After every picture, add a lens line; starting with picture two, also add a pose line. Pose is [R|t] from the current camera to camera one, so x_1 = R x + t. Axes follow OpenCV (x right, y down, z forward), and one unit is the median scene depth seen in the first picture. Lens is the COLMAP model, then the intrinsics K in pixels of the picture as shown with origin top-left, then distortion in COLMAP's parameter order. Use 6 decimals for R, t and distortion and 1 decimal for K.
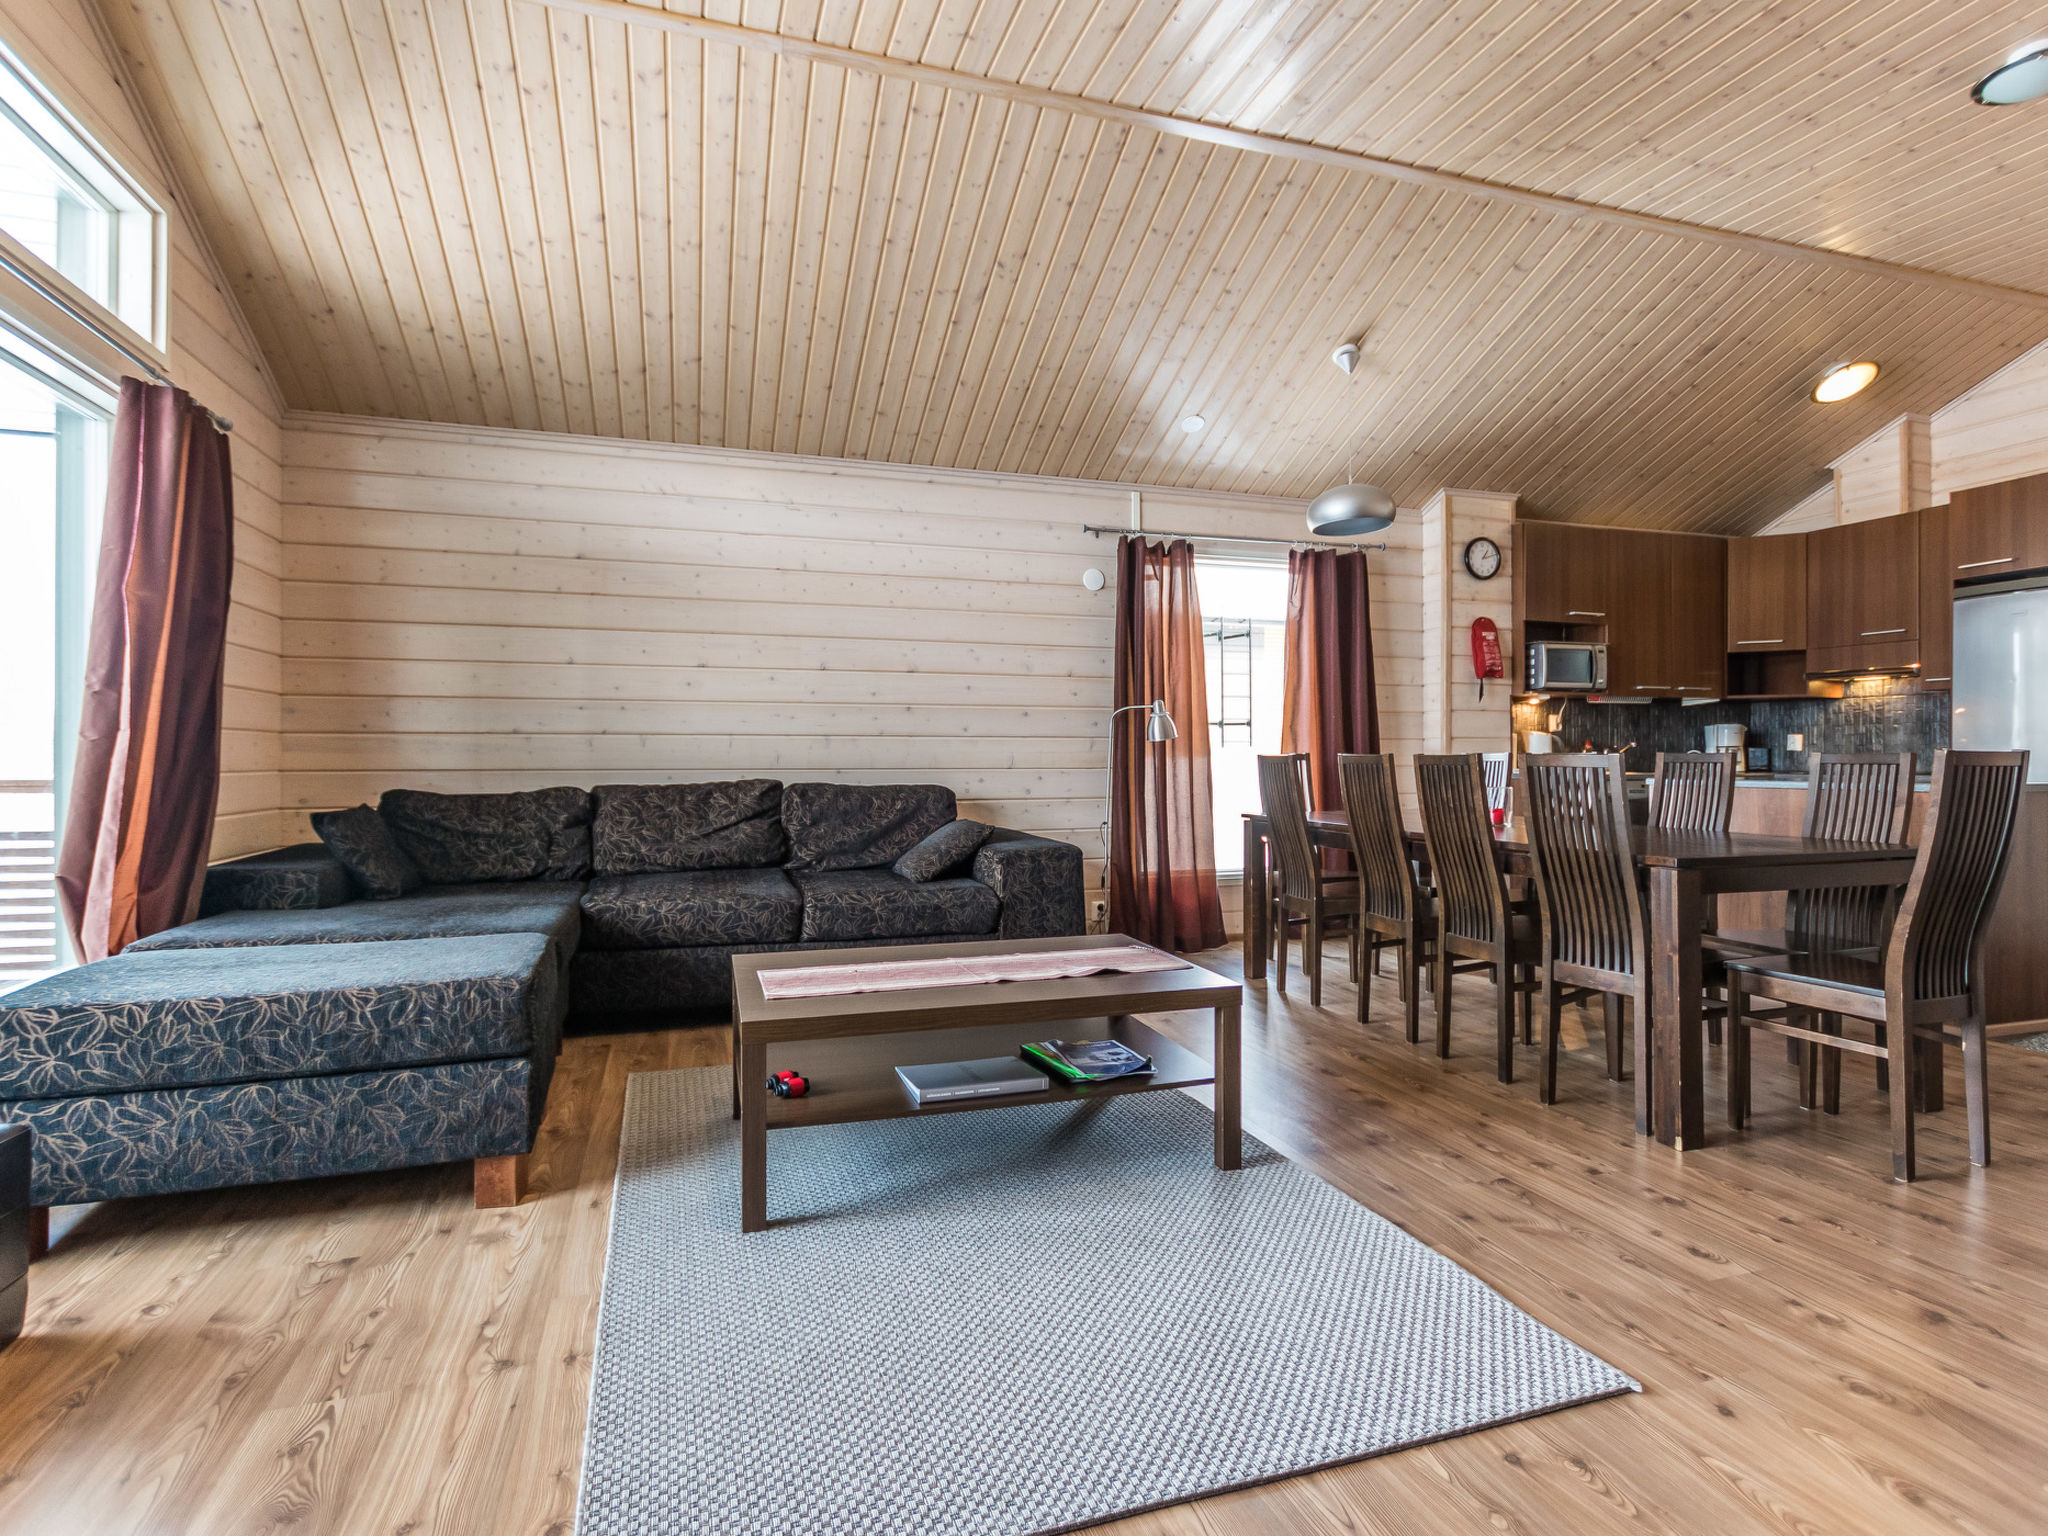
lens RADIAL K [[1049.1, 0, 1023.3], [0, 1049.1, 758.5], [0, 0, 1]] dist [0.000784, 0.002028]
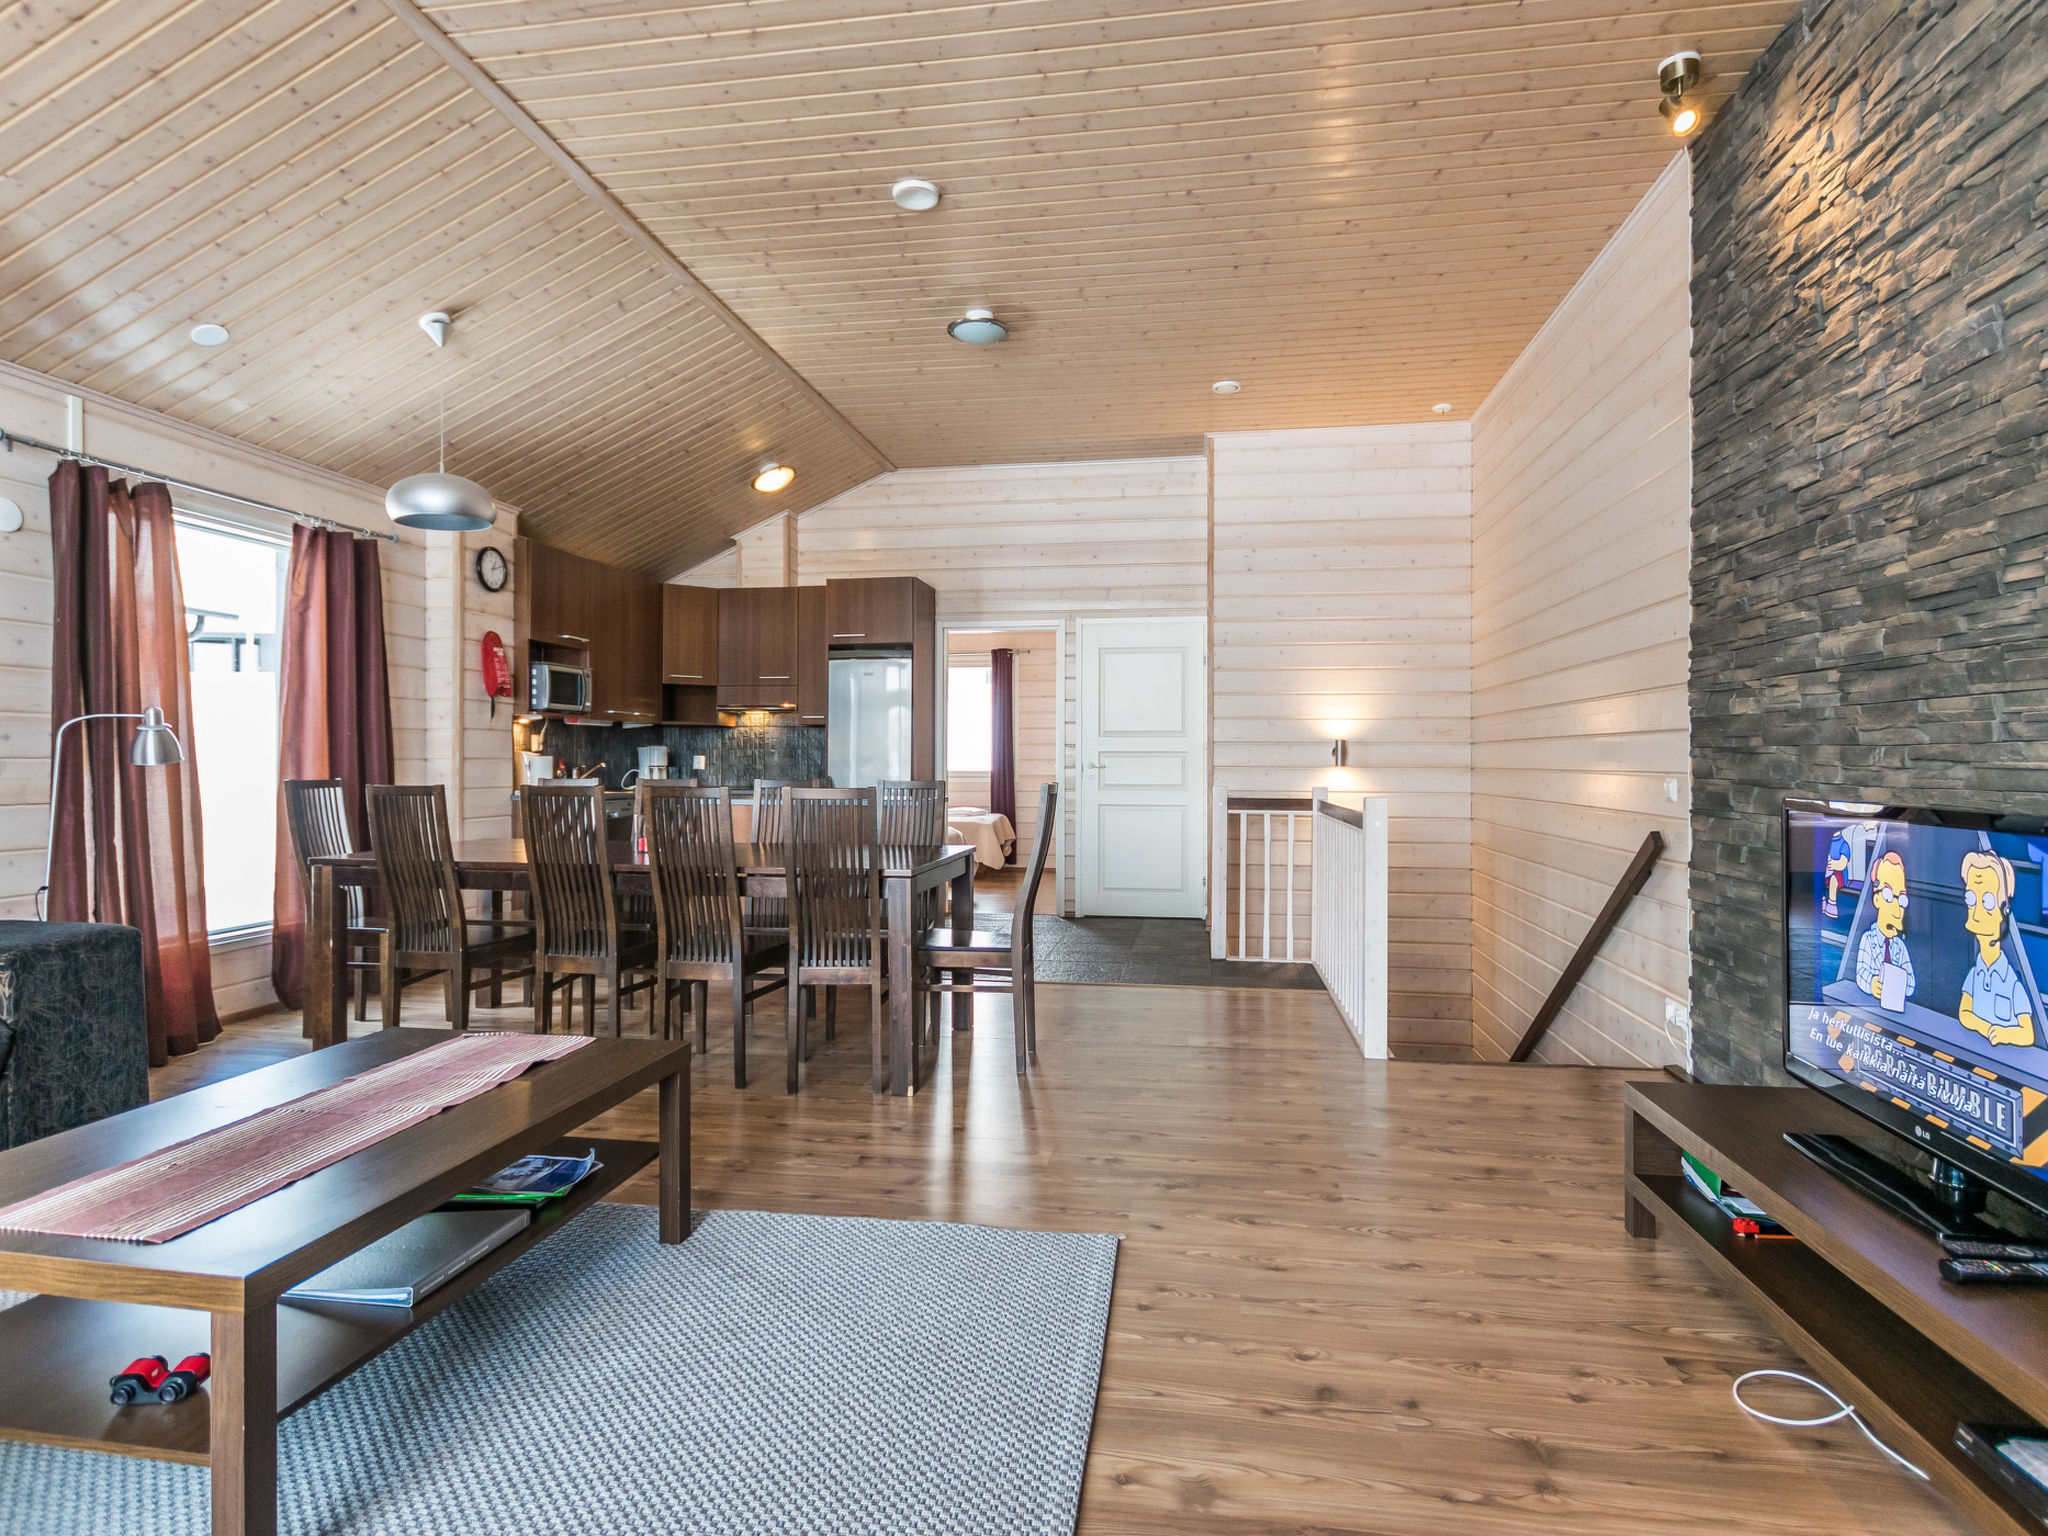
lens RADIAL K [[1103.4, 0, 1014.9], [0, 1103.4, 776.5], [0, 0, 1]] dist [0.002296, -0.001396]
pose [[0.460281, -0.009884, 0.887719, -0.237655], [-0.001371, 0.999929, 0.011844, -0.016425], [-0.887772, -0.006668, 0.460234, 0.122838]]
